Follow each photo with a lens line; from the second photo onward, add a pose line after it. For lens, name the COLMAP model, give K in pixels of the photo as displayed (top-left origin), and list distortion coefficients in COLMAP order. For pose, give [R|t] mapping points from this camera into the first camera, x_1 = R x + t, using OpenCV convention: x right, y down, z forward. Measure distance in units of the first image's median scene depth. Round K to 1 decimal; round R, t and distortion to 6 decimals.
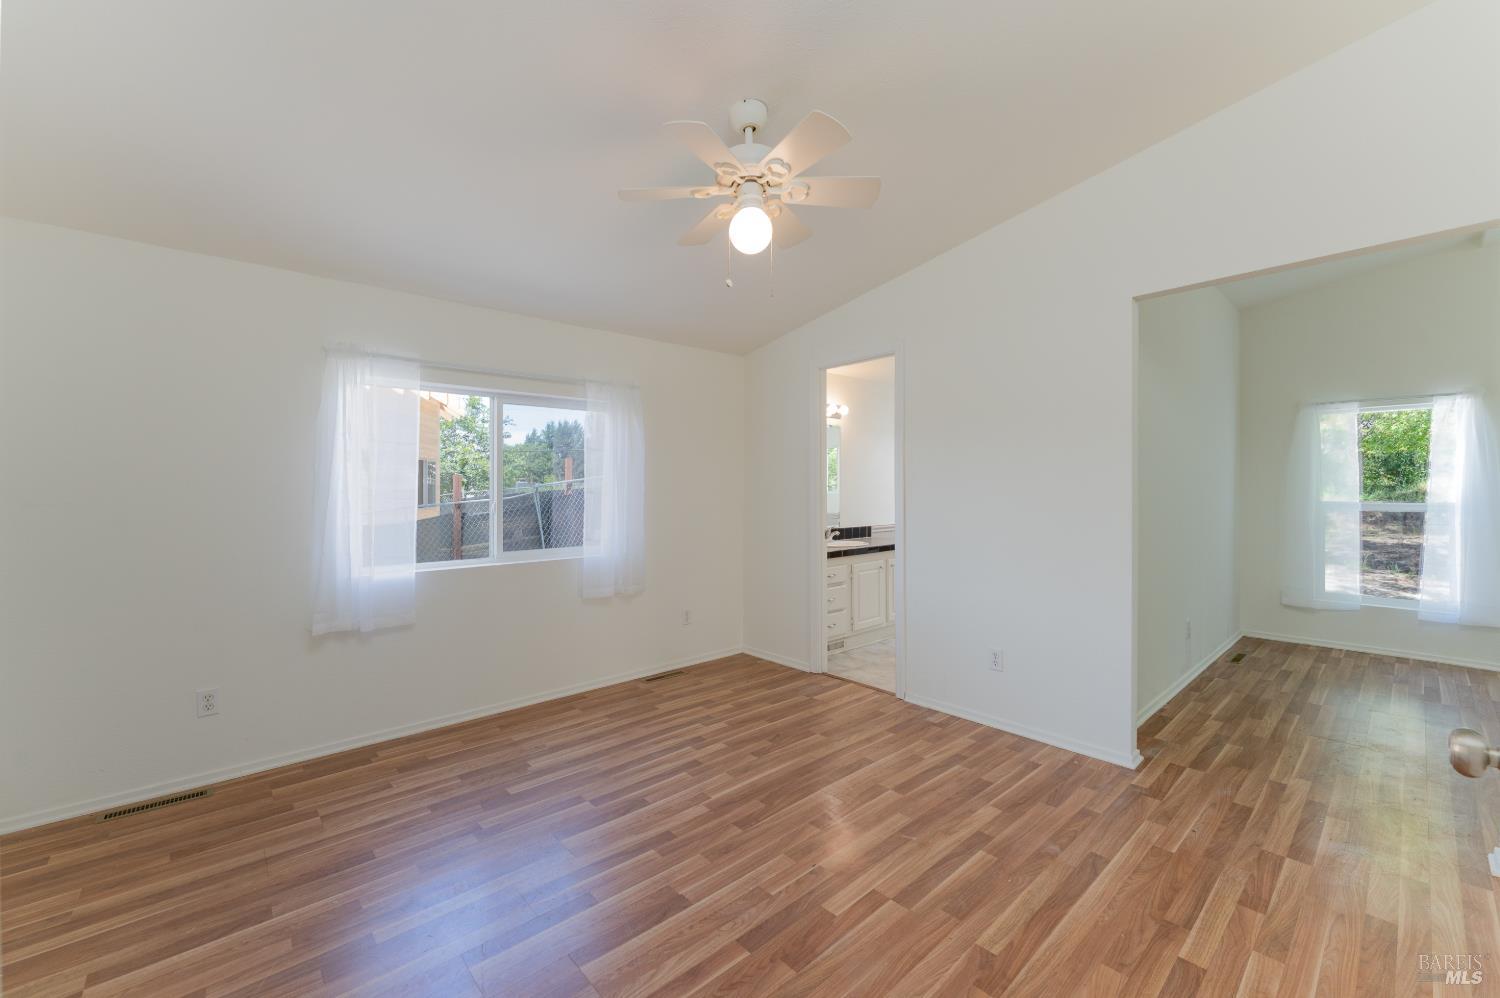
lens RADIAL K [[605.7, 0, 752.5], [0, 605.7, 500.6], [0, 0, 1]] dist [-0.002749, -0.000429]
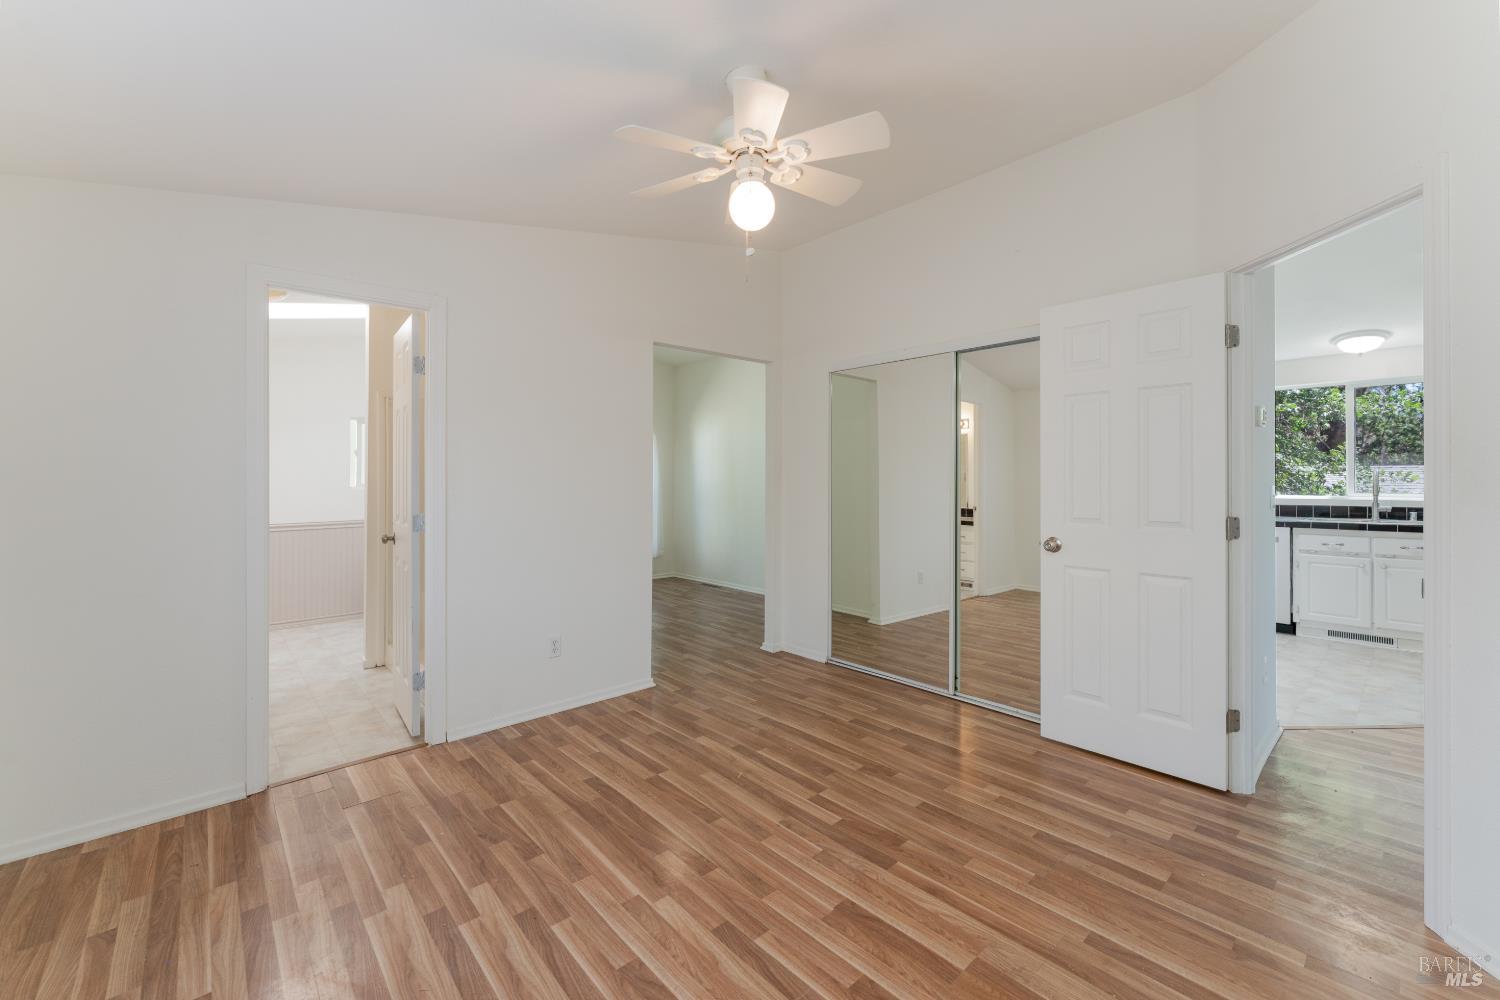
lens RADIAL K [[610.2, 0, 749.1], [0, 610.2, 475.5], [0, 0, 1]] dist [0.000737, 0.000067]
pose [[0.008482, 0.005861, 0.999947, -0.731454], [0.027503, 0.999603, -0.006093, -0.012994], [-0.999586, 0.027553, 0.008318, 0.754050]]
